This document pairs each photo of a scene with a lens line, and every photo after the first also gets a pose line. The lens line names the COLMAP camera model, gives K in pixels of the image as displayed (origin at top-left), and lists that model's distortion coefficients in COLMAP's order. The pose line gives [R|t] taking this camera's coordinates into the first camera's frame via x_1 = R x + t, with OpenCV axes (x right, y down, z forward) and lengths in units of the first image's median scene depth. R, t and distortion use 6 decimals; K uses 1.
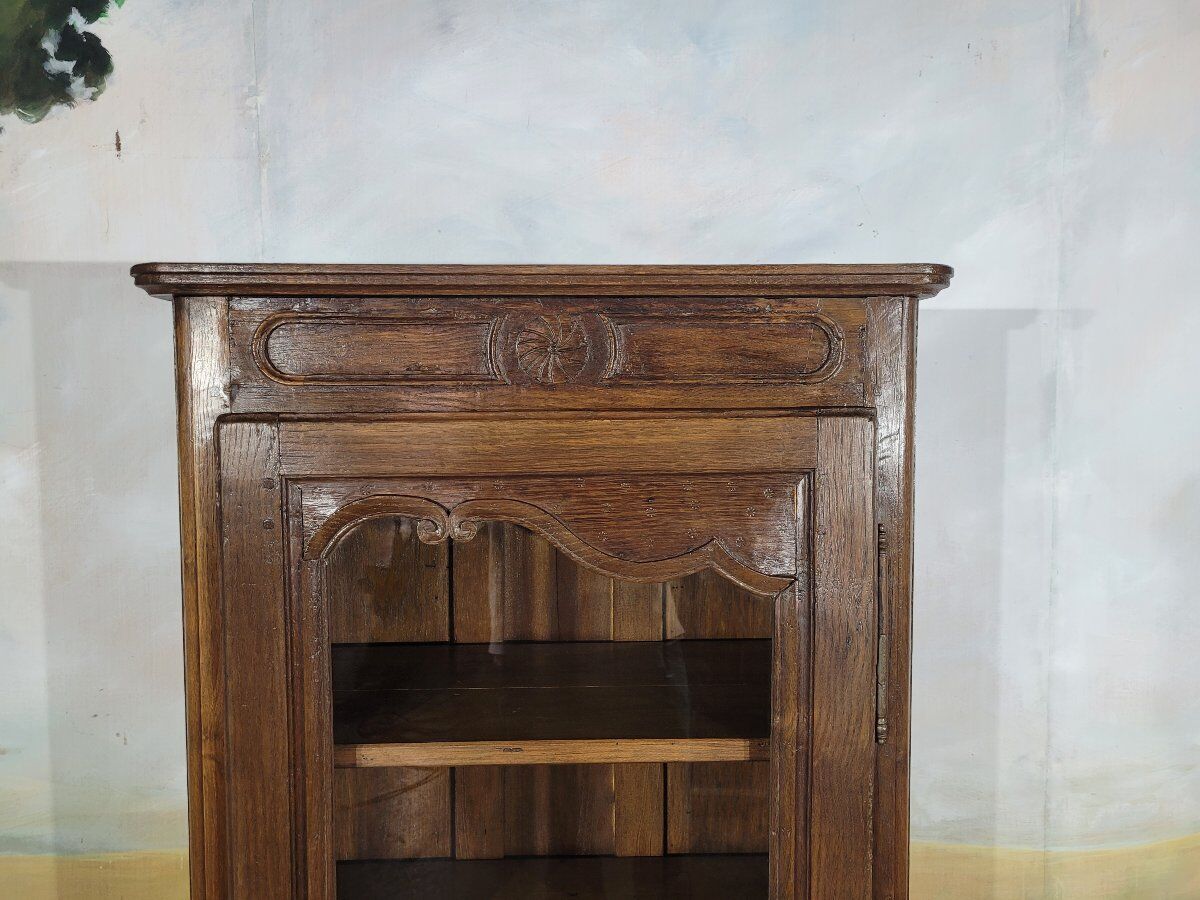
lens RADIAL K [[866.3, 0, 600.0], [0, 866.3, 450.0], [0, 0, 1]] dist [0.009508, -0.000770]
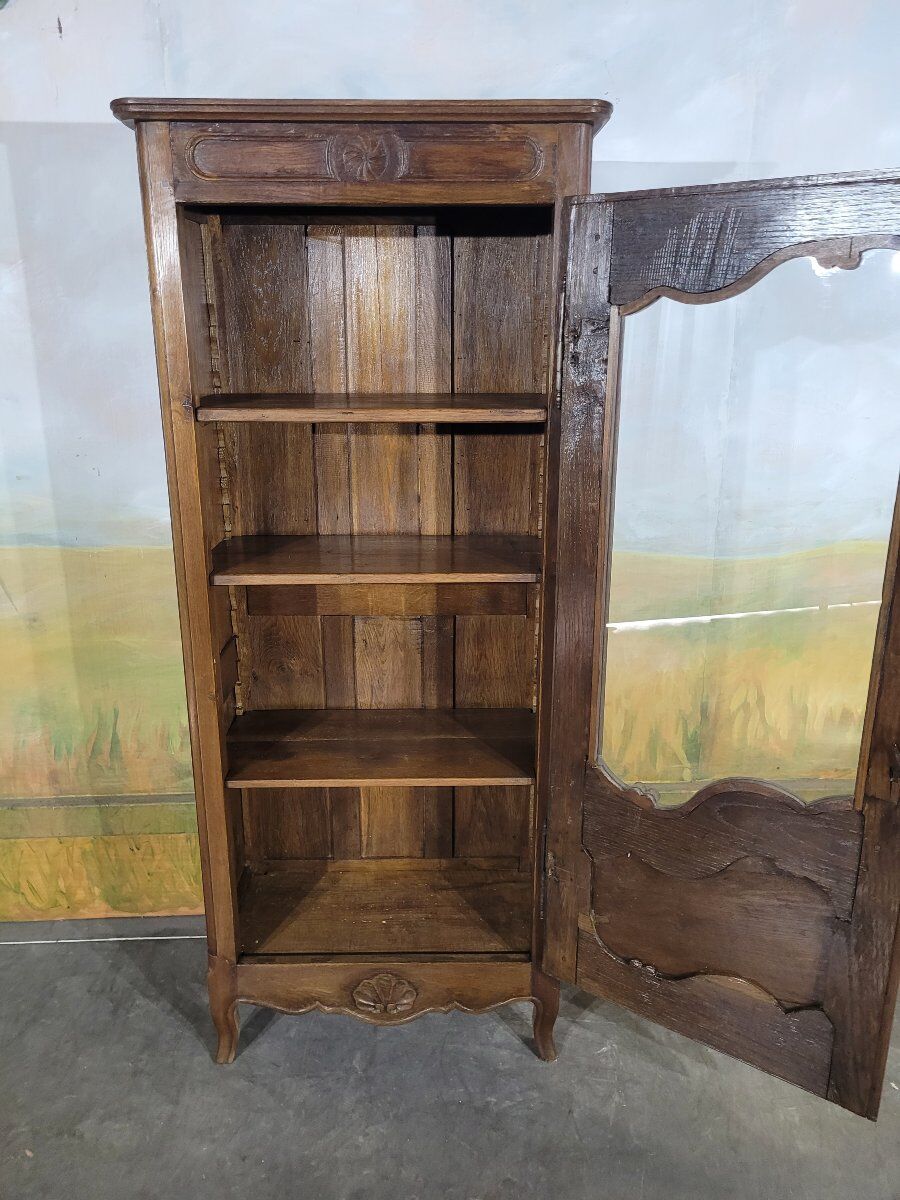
lens RADIAL K [[880.1, 0, 450.0], [0, 880.1, 600.0], [0, 0, 1]] dist [0.045700, -0.030910]
pose [[0.999746, 0.007539, -0.021258, 0.148010], [-0.003060, 0.979112, 0.203301, 0.361974], [0.022346, -0.203184, 0.978886, -0.820097]]
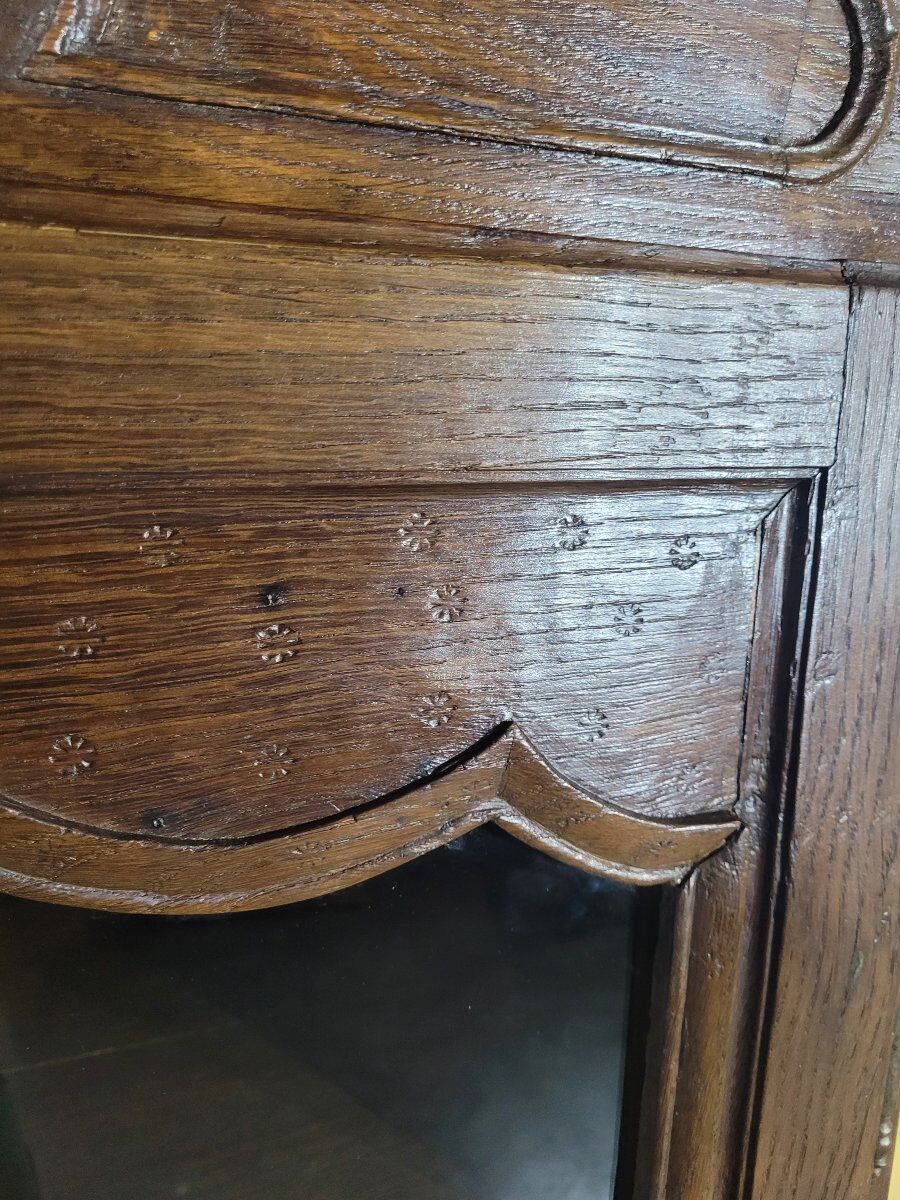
lens RADIAL K [[880.1, 0, 450.0], [0, 880.1, 600.0], [0, 0, 1]] dist [0.045700, -0.030910]
pose [[0.948516, -0.042552, 0.313859, 0.026352], [-0.004431, 0.989054, 0.147485, 0.021593], [-0.316699, -0.141282, 0.937945, 0.739023]]
